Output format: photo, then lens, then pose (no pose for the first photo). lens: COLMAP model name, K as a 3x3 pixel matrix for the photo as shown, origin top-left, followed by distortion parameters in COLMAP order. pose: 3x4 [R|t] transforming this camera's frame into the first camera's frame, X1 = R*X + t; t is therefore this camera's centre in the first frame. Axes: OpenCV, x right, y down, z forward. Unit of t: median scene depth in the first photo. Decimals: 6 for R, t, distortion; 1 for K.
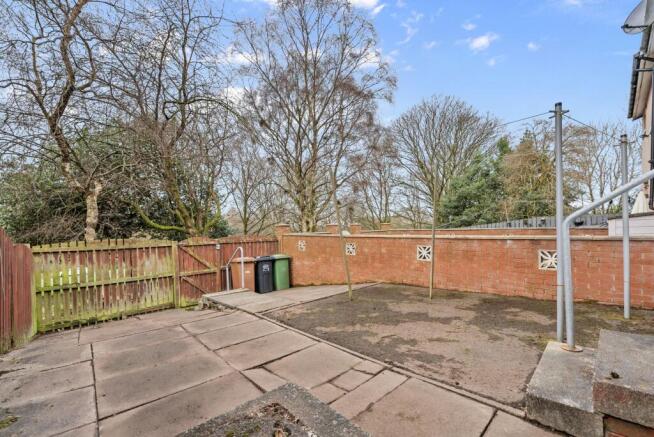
lens RADIAL K [[265.9, 0, 324.8], [0, 265.9, 223.6], [0, 0, 1]] dist [-0.002829, -0.000134]
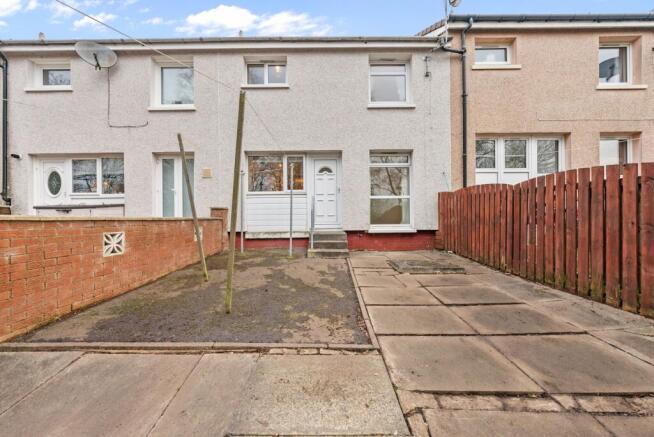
lens RADIAL K [[227.2, 0, 326.4], [0, 227.2, 222.7], [0, 0, 1]] dist [-0.005200, 0.000691]
pose [[-0.729535, 0.011306, 0.683850, -0.482192], [0.005510, 0.999928, -0.010654, 0.090562], [-0.683921, -0.004004, -0.729545, 1.365429]]
